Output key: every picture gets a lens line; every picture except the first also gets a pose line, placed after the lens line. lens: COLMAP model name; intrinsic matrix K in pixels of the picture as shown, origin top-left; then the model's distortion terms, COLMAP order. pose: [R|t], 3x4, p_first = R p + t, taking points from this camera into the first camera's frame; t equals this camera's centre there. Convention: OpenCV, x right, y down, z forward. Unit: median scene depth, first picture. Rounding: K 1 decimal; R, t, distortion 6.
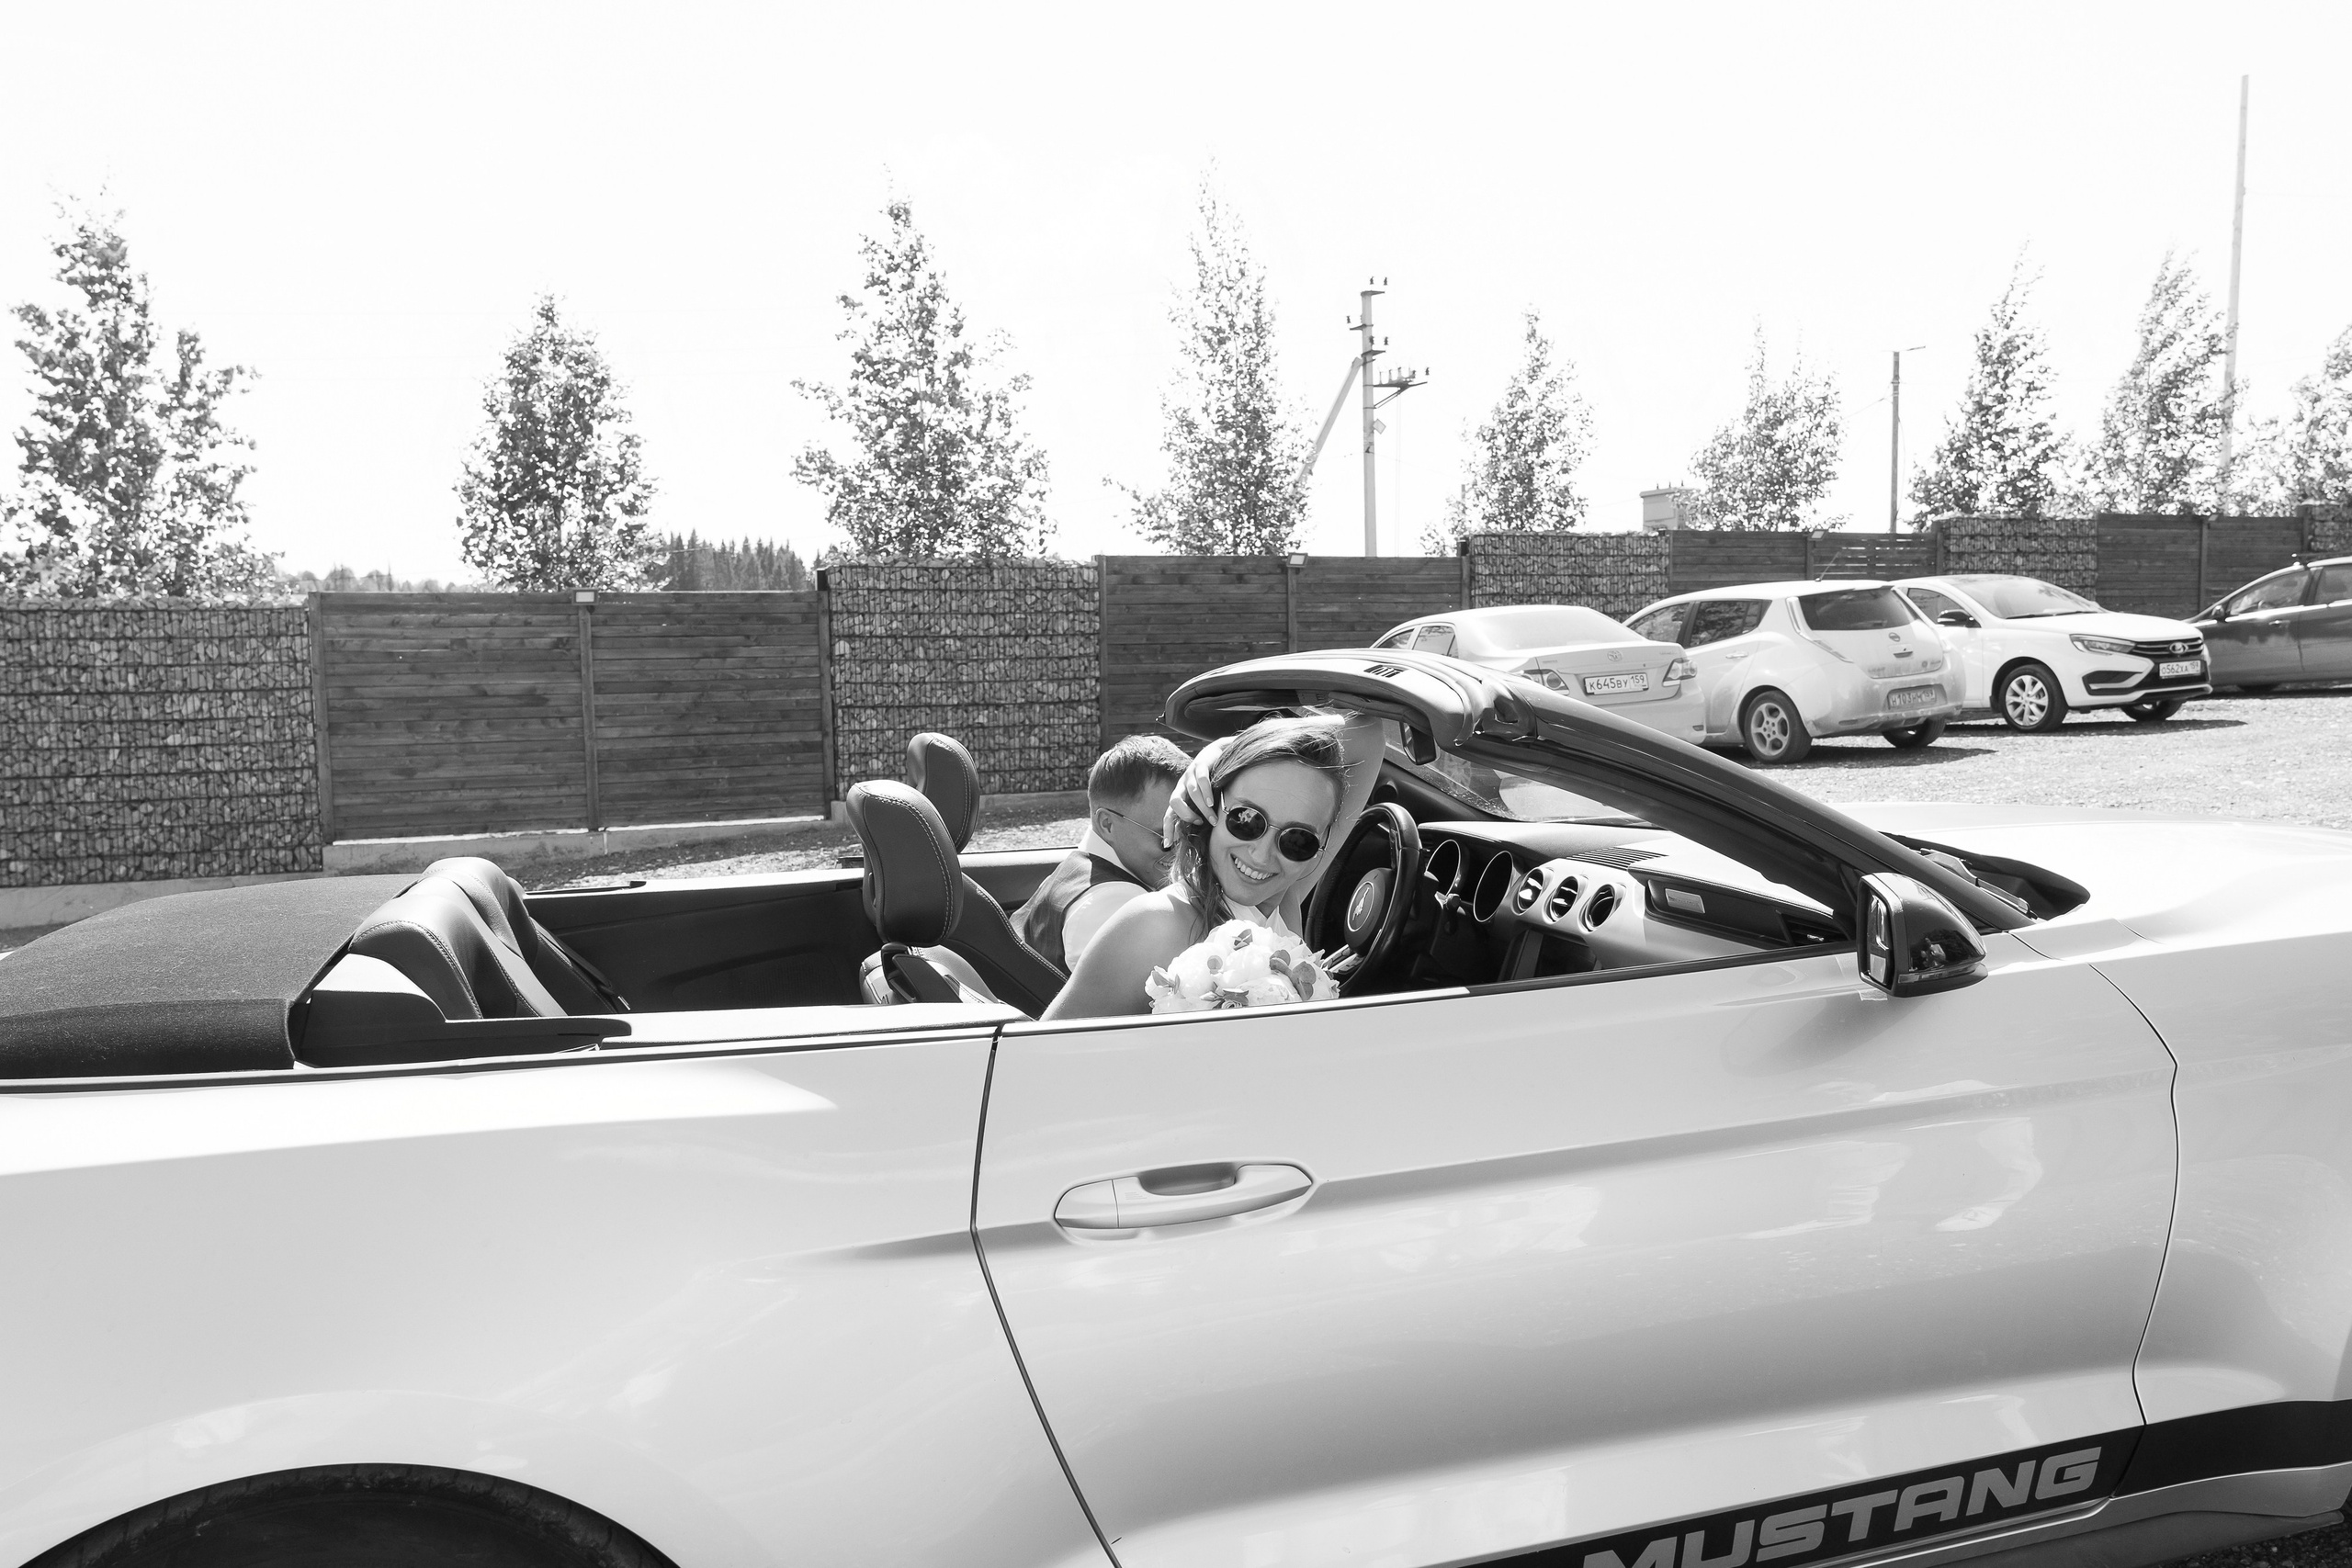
lens RADIAL K [[1696.7, 0, 1184.5], [0, 1696.7, 806.8], [0, 0, 1]] dist [-0.005366, -0.003047]
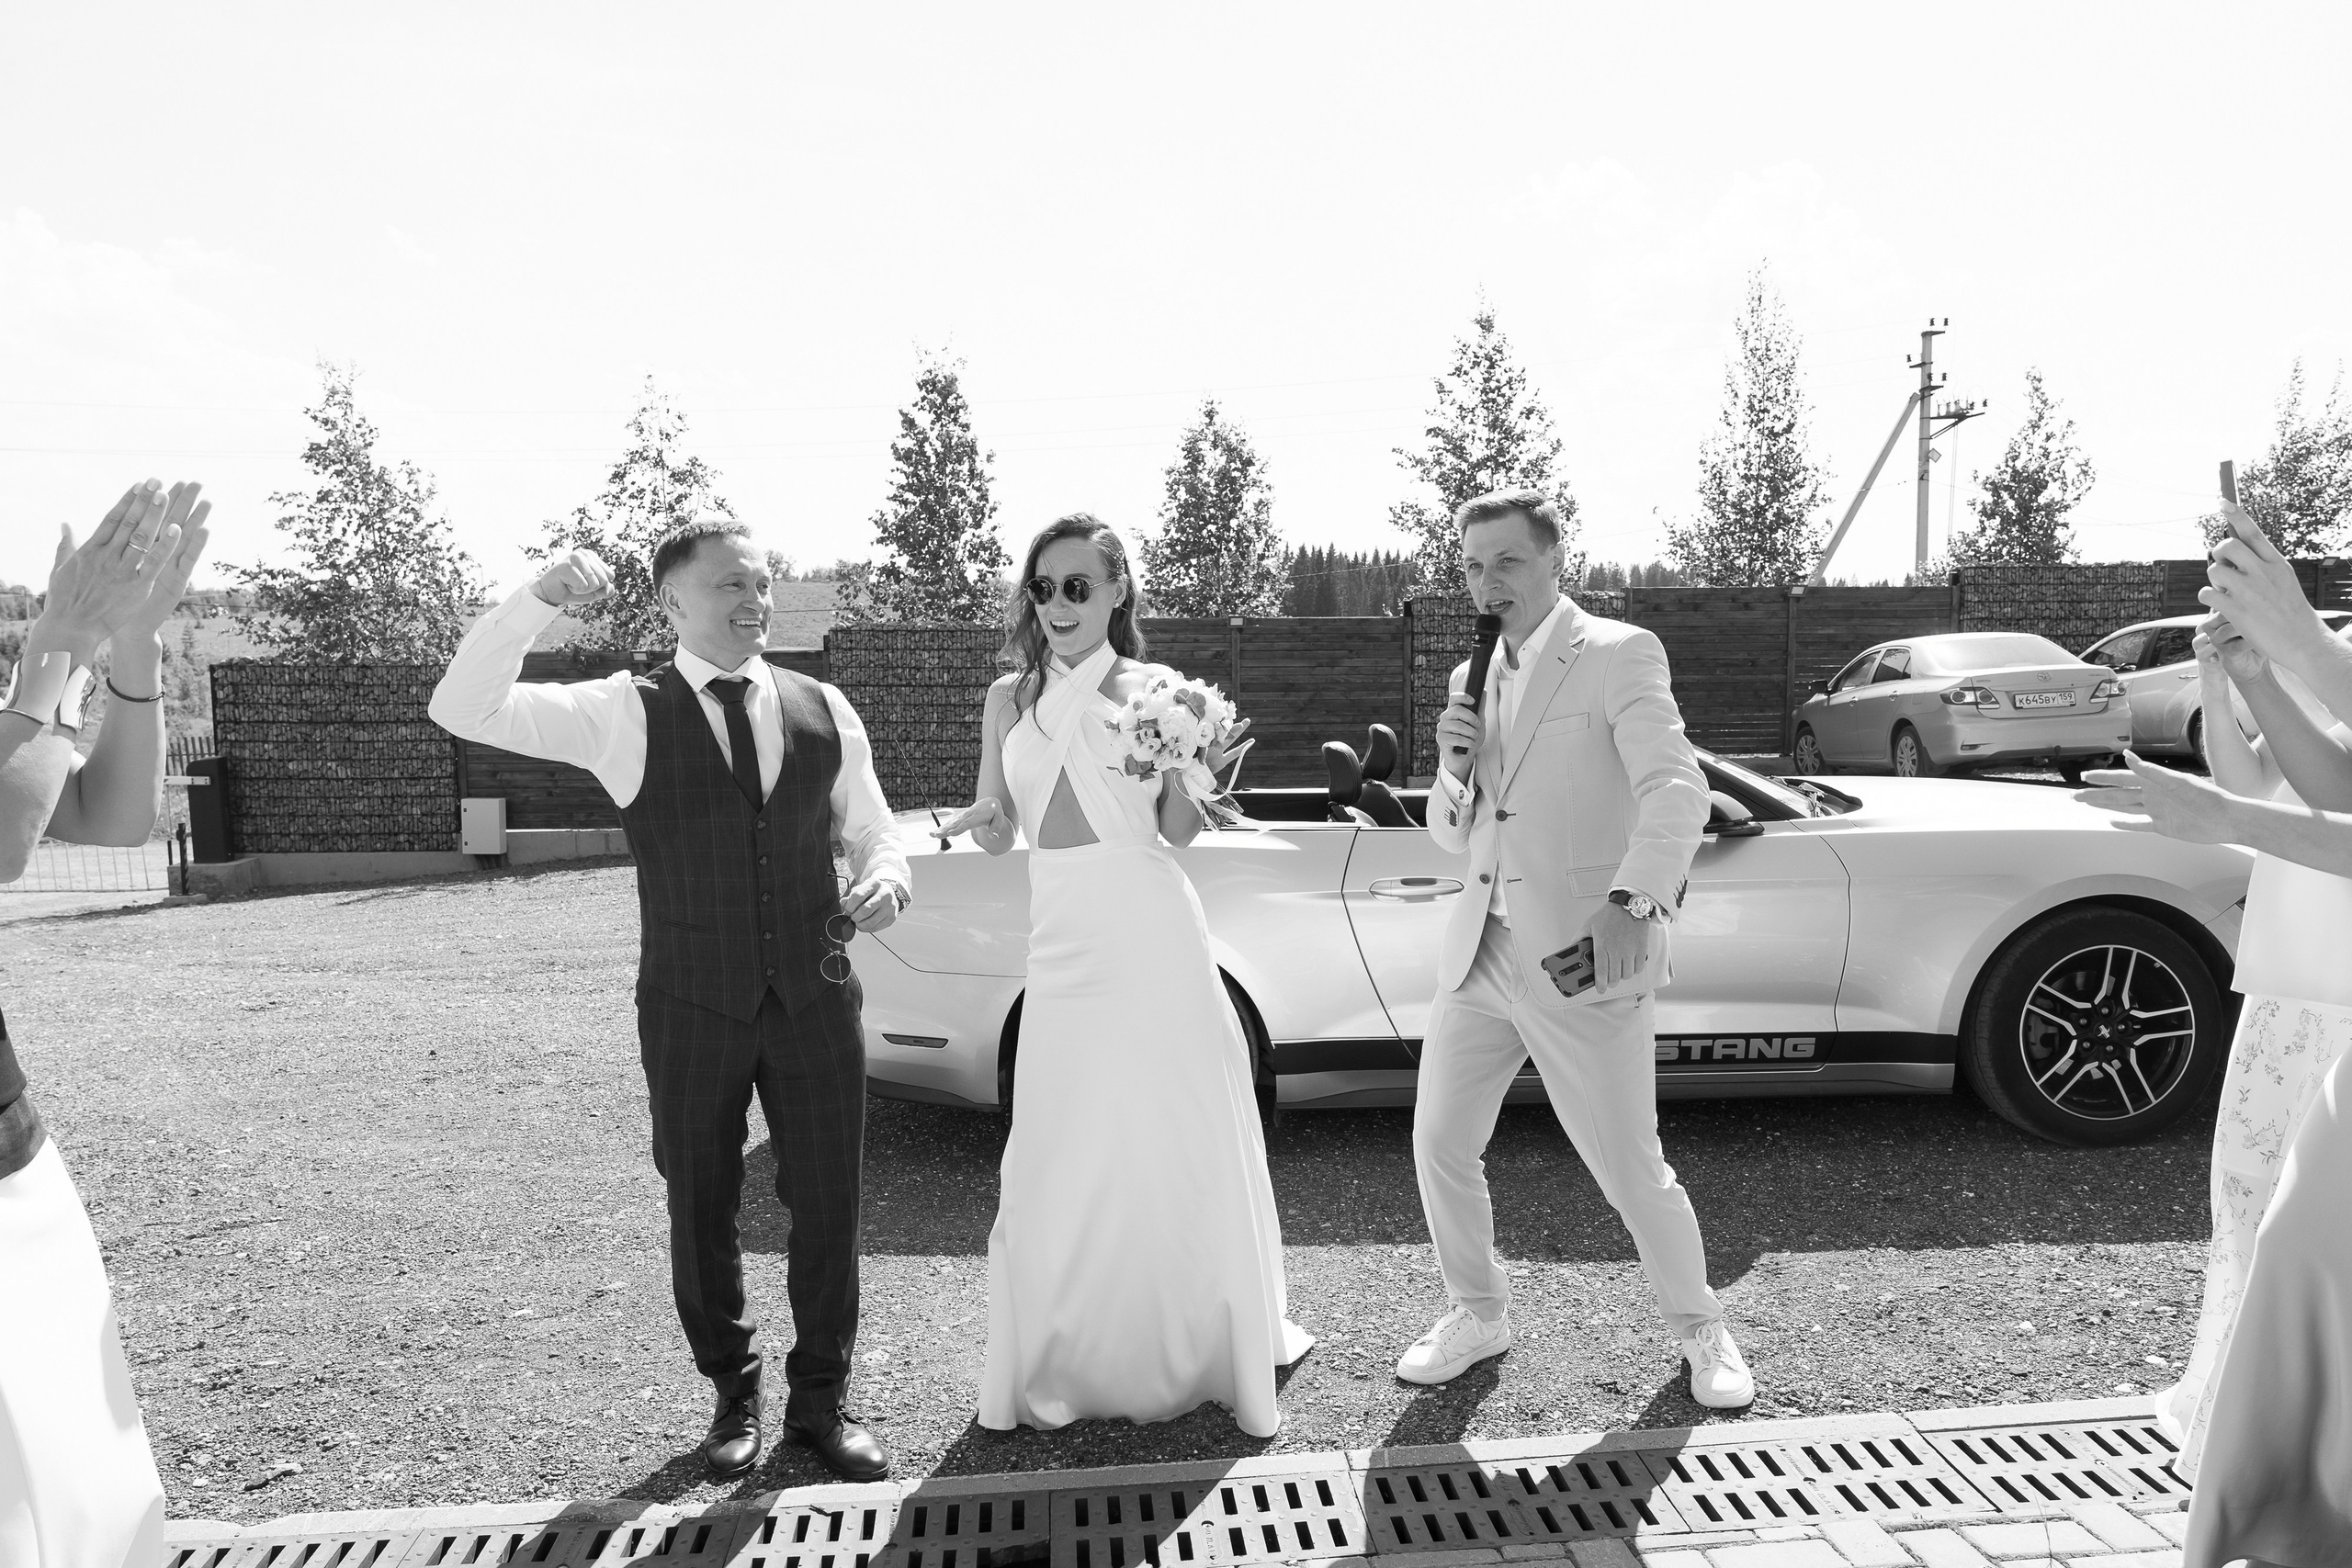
lens RADIAL K [[1536.4, 0, 1229.5], [0, 1536.4, 782.1], [0, 0, 1]] dist [0.002720, 0.023713]
pose [[0.941323, 0.037481, -0.335419, 0.062512], [-0.039977, 0.999200, -0.000536, 0.007186], [0.335131, 0.013913, 0.942069, -0.170364]]
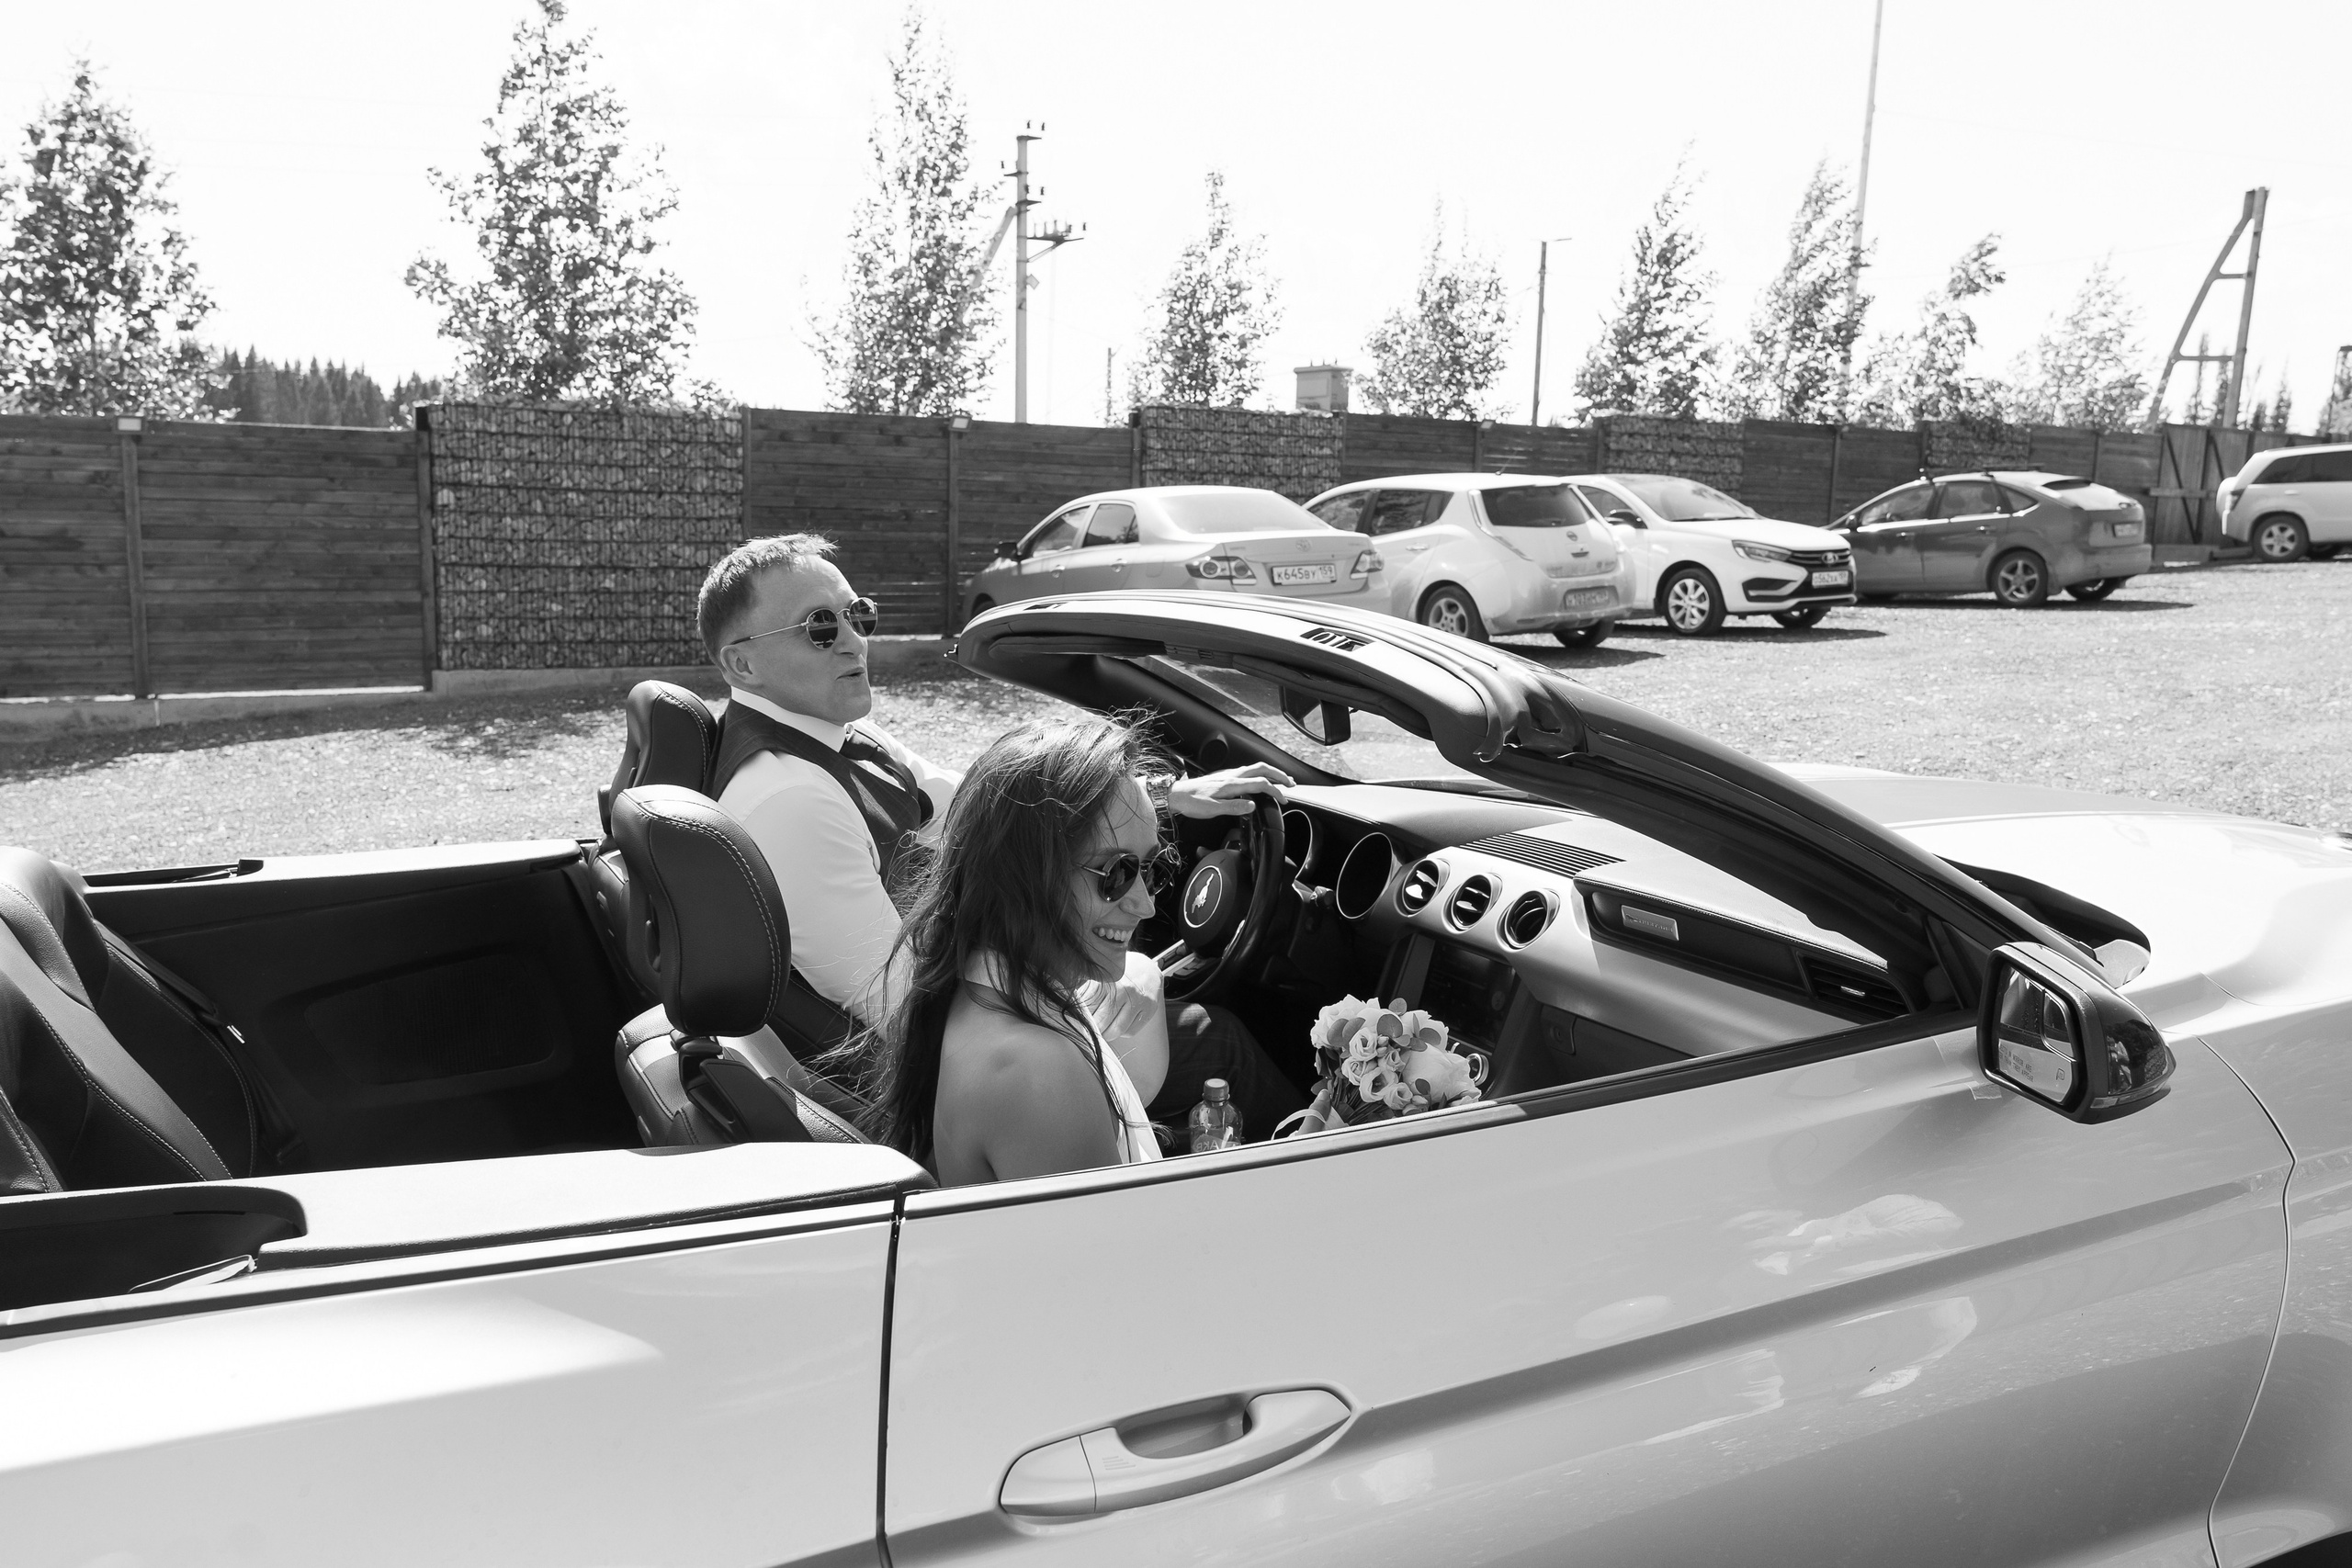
lens RADIAL K [[1738.9, 0, 1136.8], [0, 1738.9, 783.7], [0, 0, 1]] dist [-0.012441, 0.003267]
pose [[0.981882, 0.014288, 0.188954, -0.017210], [-0.026164, 0.997825, 0.060509, -0.009023], [-0.187679, -0.064357, 0.980120, 0.037529]]
